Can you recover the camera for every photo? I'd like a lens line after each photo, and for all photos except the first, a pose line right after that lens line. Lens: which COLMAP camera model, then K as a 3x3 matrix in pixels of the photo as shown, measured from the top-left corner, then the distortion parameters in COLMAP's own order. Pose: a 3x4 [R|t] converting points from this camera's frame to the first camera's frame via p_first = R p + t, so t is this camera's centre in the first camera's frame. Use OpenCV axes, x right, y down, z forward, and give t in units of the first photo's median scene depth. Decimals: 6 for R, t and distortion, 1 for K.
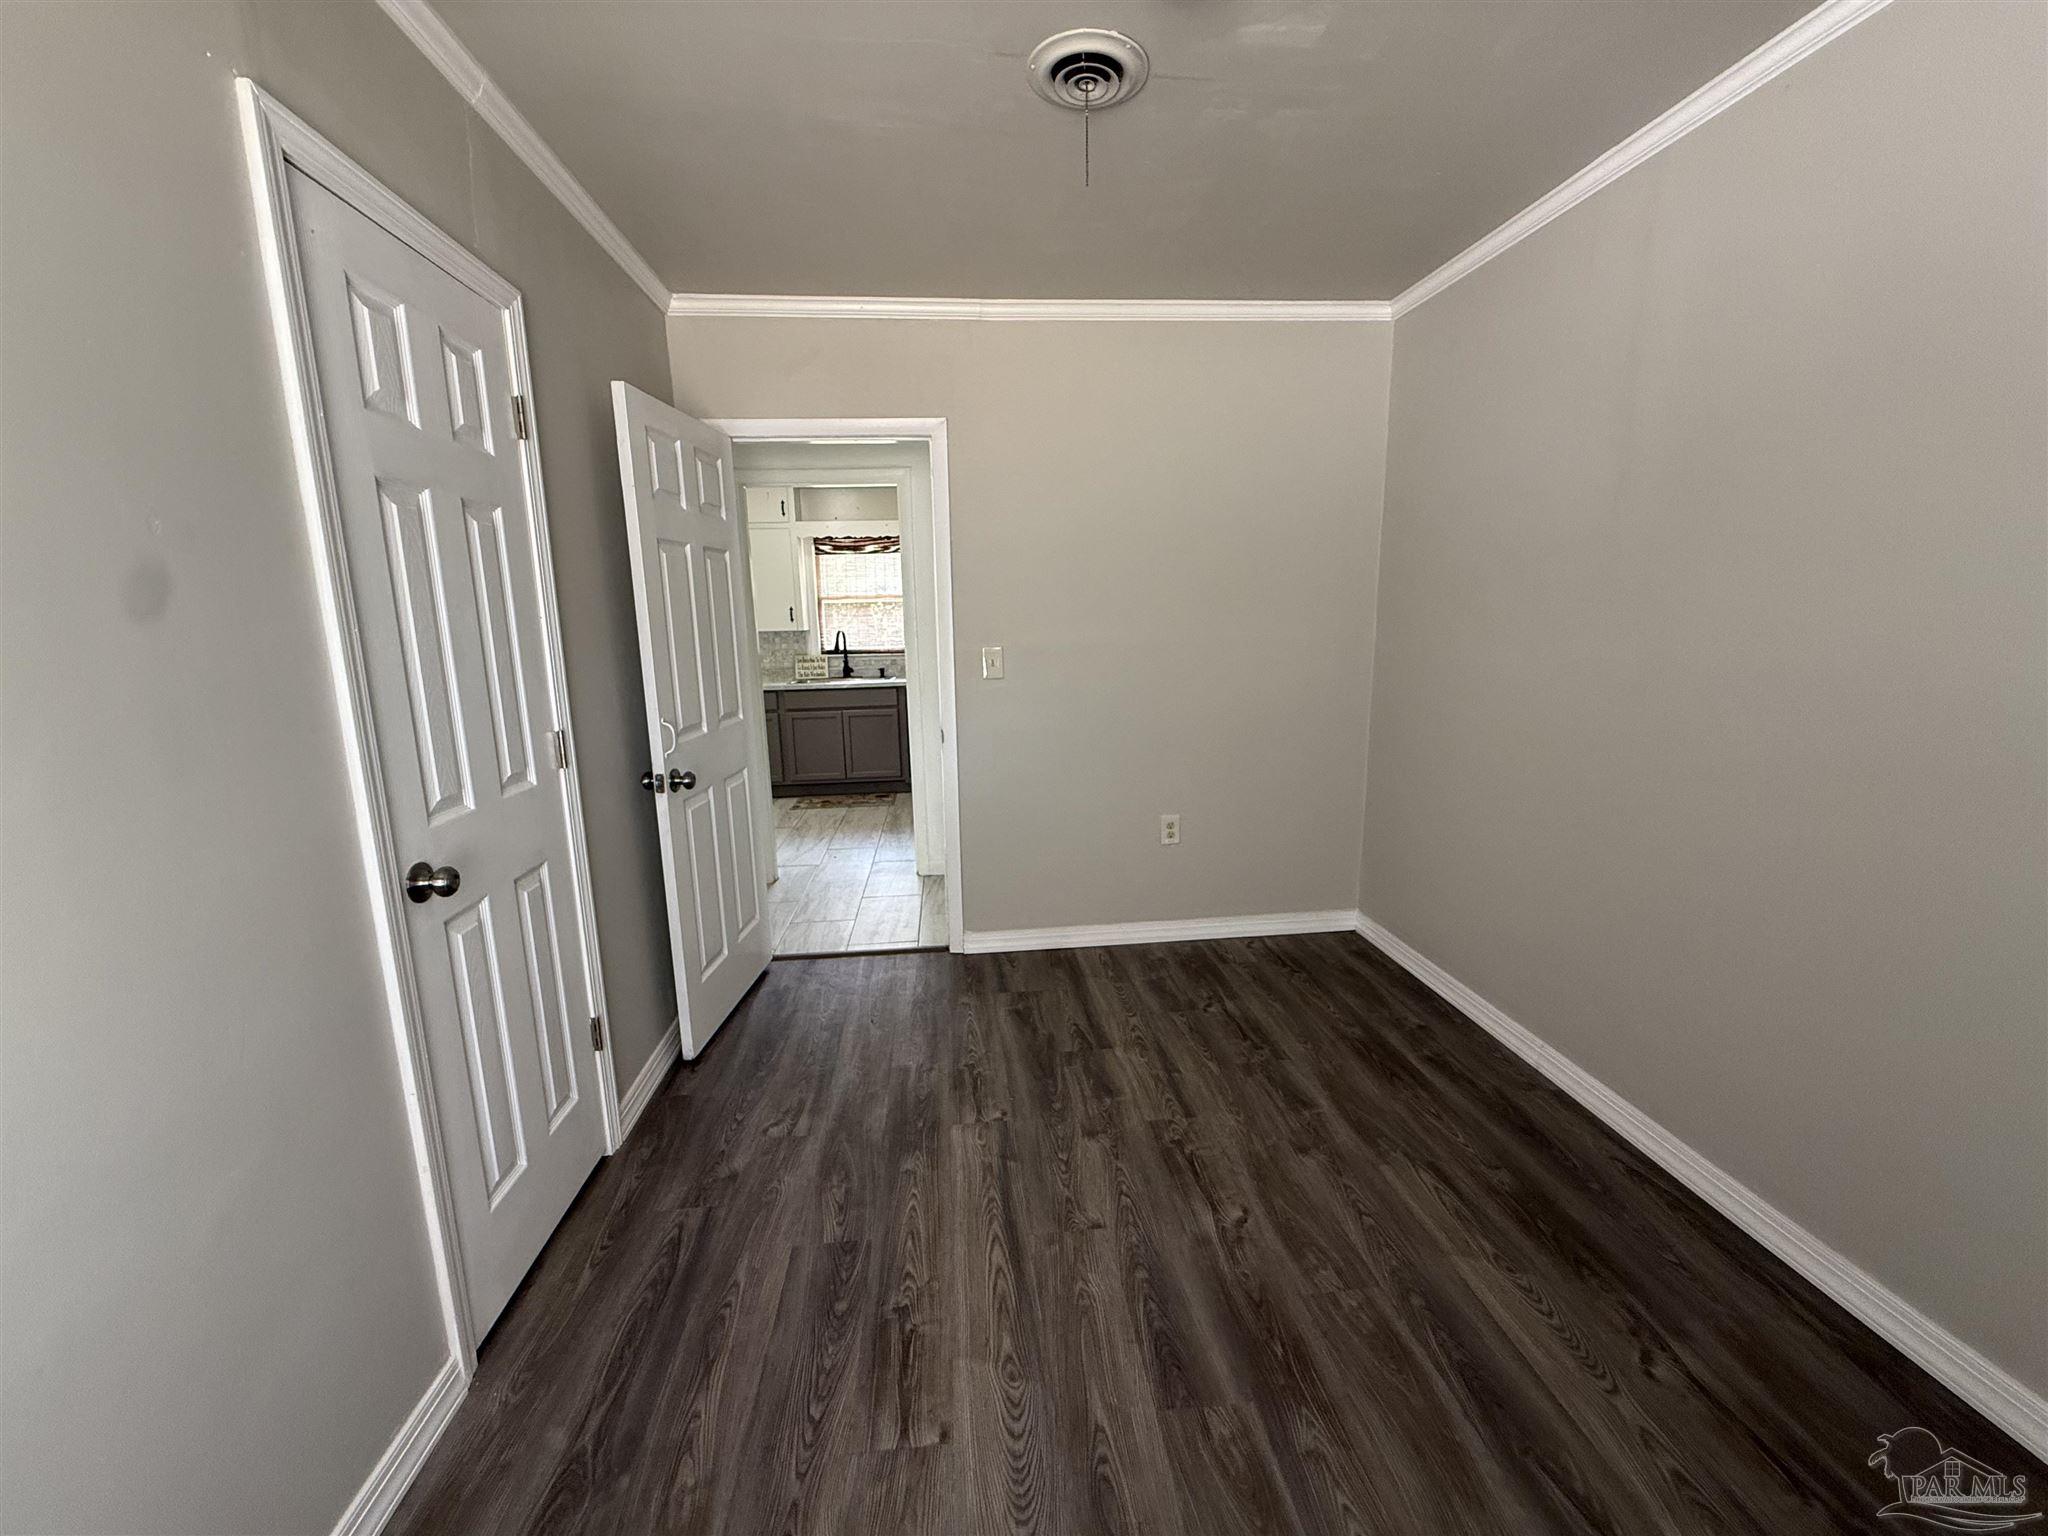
lens RADIAL K [[820.7, 0, 1017.4], [0, 820.7, 772.4], [0, 0, 1]] dist [0.000616, 0.000324]
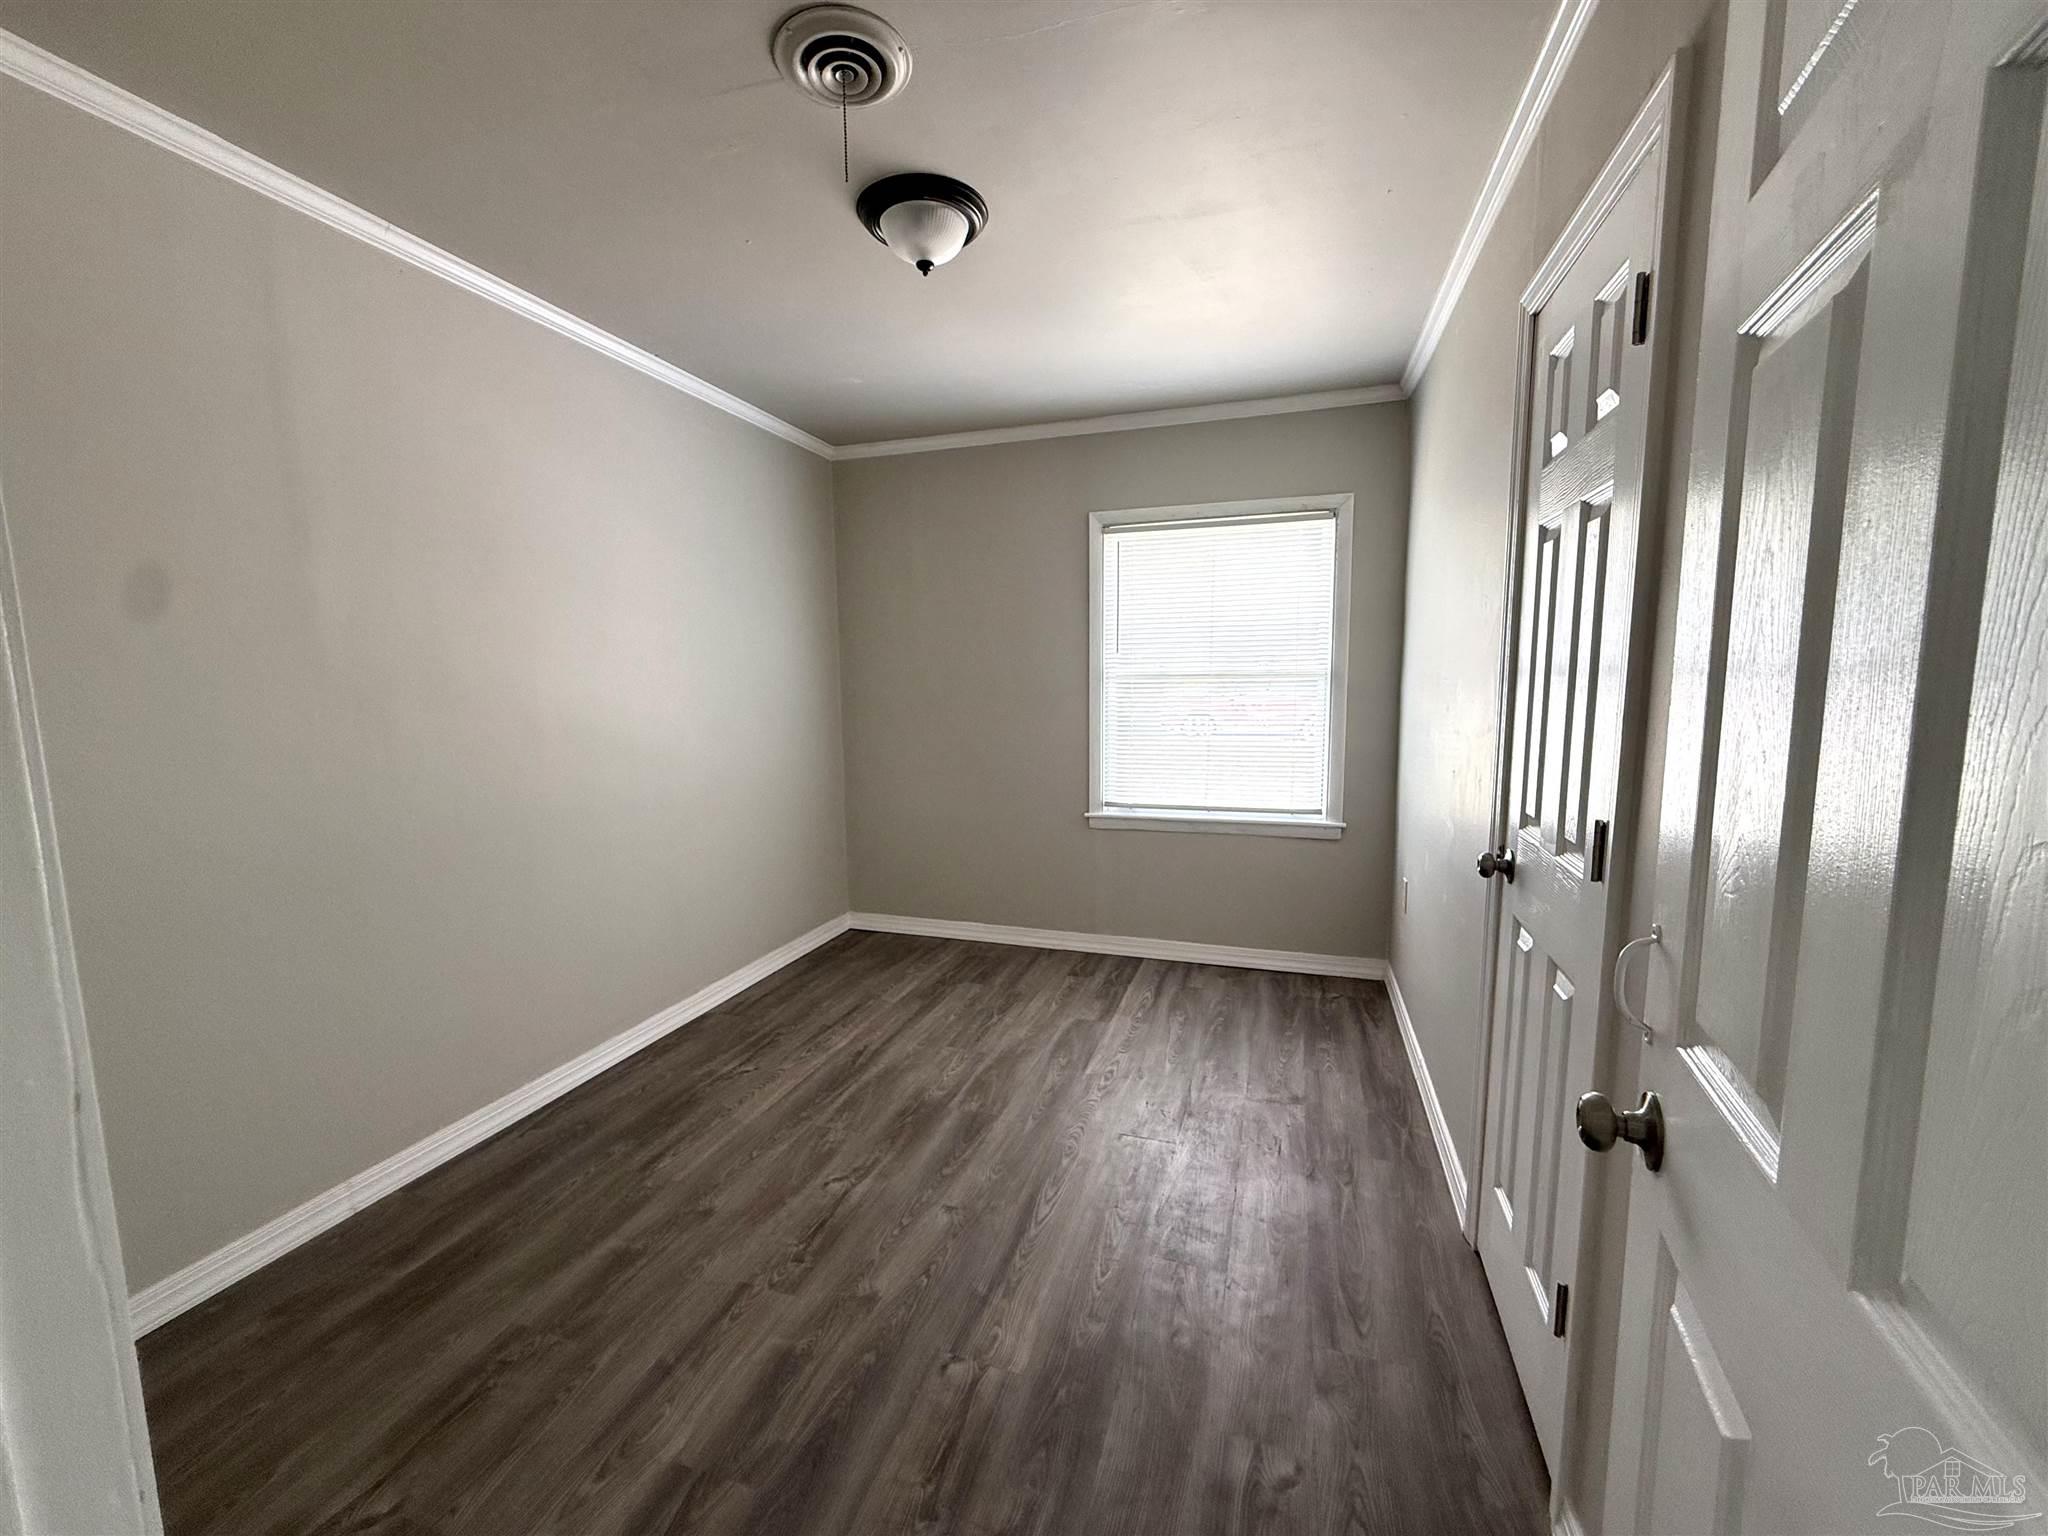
lens RADIAL K [[809.1, 0, 1028.4], [0, 809.1, 763.4], [0, 0, 1]] dist [0.000677, 0.000114]
pose [[-0.922051, -0.014704, 0.386789, -0.364619], [0.099852, 0.956419, 0.274394, -0.272969], [-0.373967, 0.291627, -0.880399, 1.533941]]
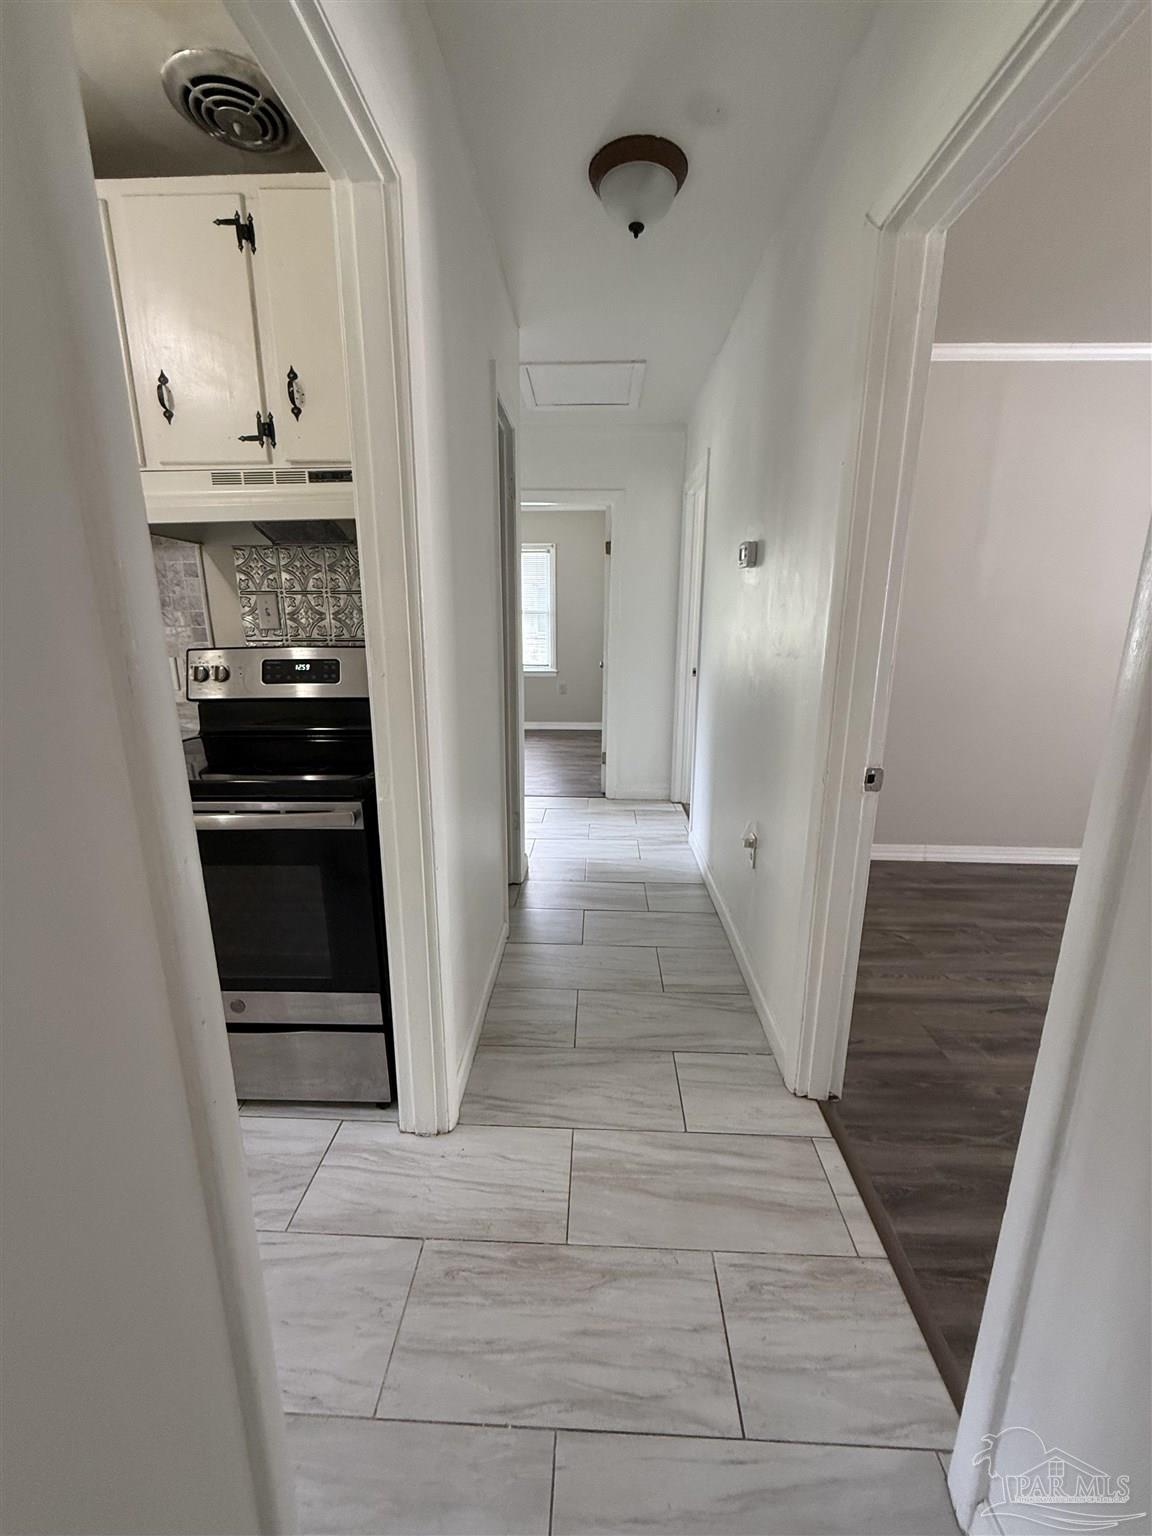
lens RADIAL K [[615.6, 0, 574.1], [0, 615.6, 765.0], [0, 0, 1]] dist [0.000616, 0.000324]
pose [[0.123733, -0.210733, 0.969681, -0.839851], [0.181275, 0.965547, 0.186704, -0.268874], [-0.975617, 0.152678, 0.157671, 1.726764]]
